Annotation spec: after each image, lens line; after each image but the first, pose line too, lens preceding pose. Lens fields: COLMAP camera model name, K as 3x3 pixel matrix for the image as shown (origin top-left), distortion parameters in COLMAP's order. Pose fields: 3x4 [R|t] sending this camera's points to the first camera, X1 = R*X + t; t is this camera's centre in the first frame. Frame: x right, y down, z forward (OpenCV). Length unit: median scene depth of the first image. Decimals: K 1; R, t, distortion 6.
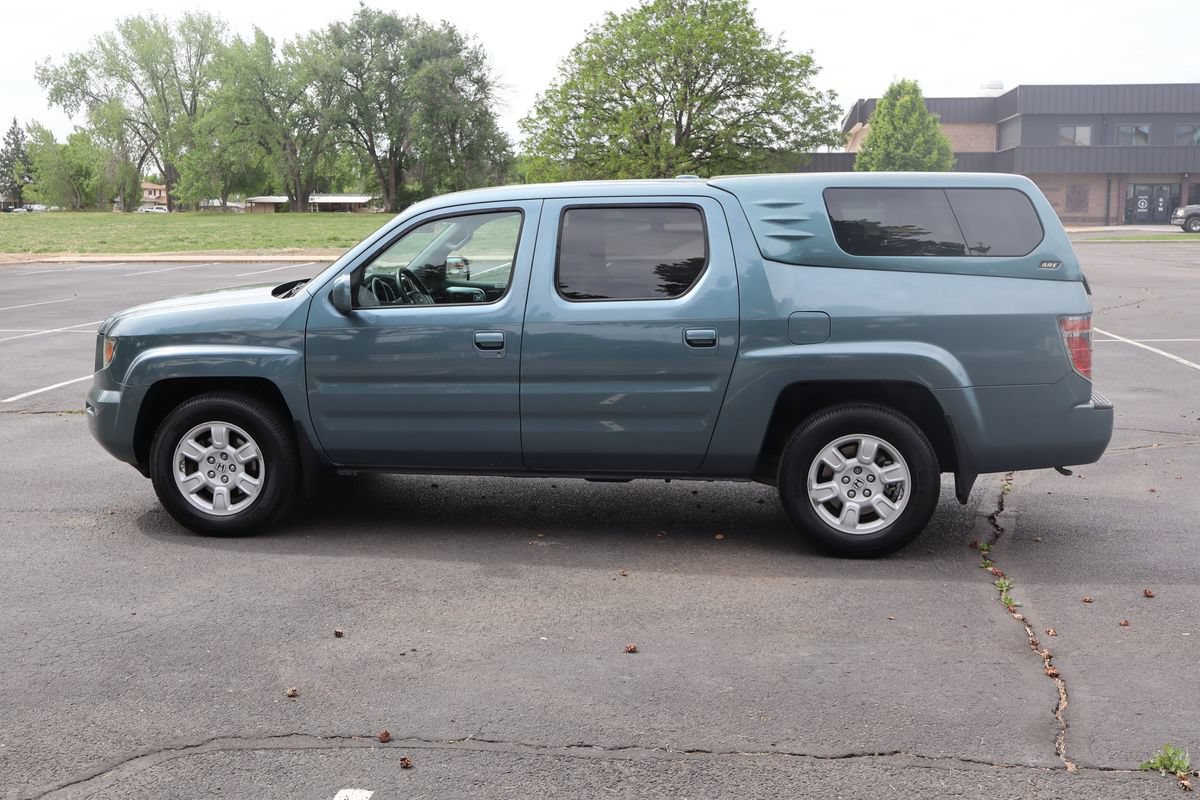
lens RADIAL K [[1358.3, 0, 584.3], [0, 1358.3, 398.8], [0, 0, 1]] dist [0.002651, 0.045056]
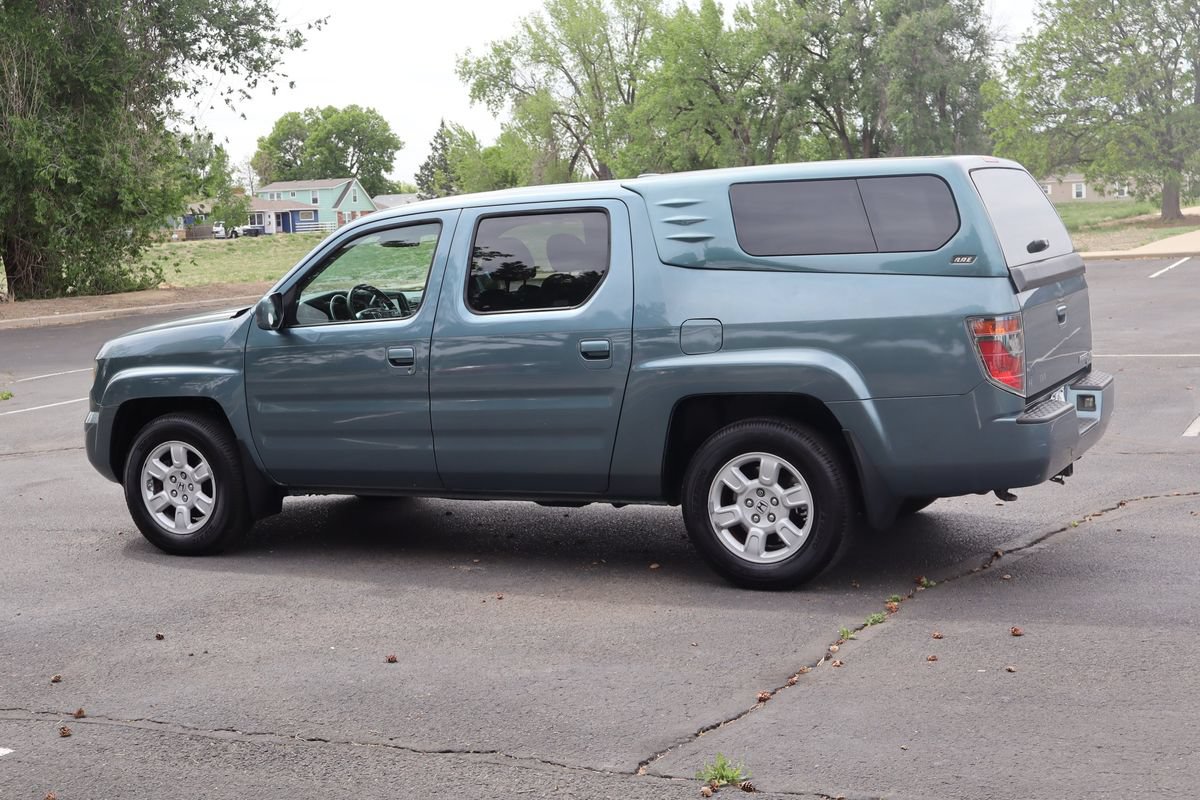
lens RADIAL K [[1720.3, 0, 566.8], [0, 1720.3, 401.0], [0, 0, 1]] dist [0.018889, -0.015856]
pose [[0.944687, -0.008668, -0.327857, 0.425339], [0.000434, 0.999683, -0.025182, 0.019201], [0.327972, 0.023647, 0.944392, -0.119259]]
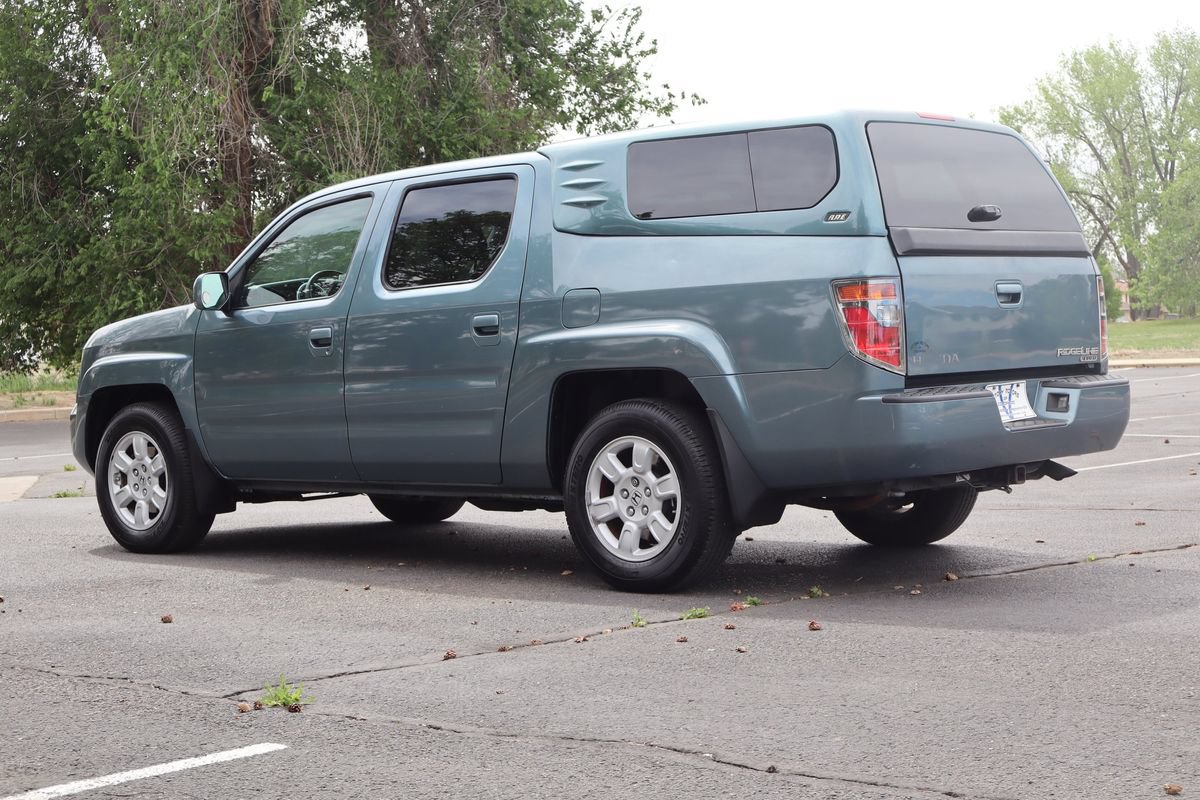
lens RADIAL K [[2039.5, 0, 573.1], [0, 2039.5, 400.1], [0, 0, 1]] dist [0.003900, 0.065099]
pose [[0.828956, -0.006503, -0.559277, 0.793708], [-0.050195, 0.995033, -0.085969, 0.103171], [0.557058, 0.099337, 0.824511, -0.026191]]
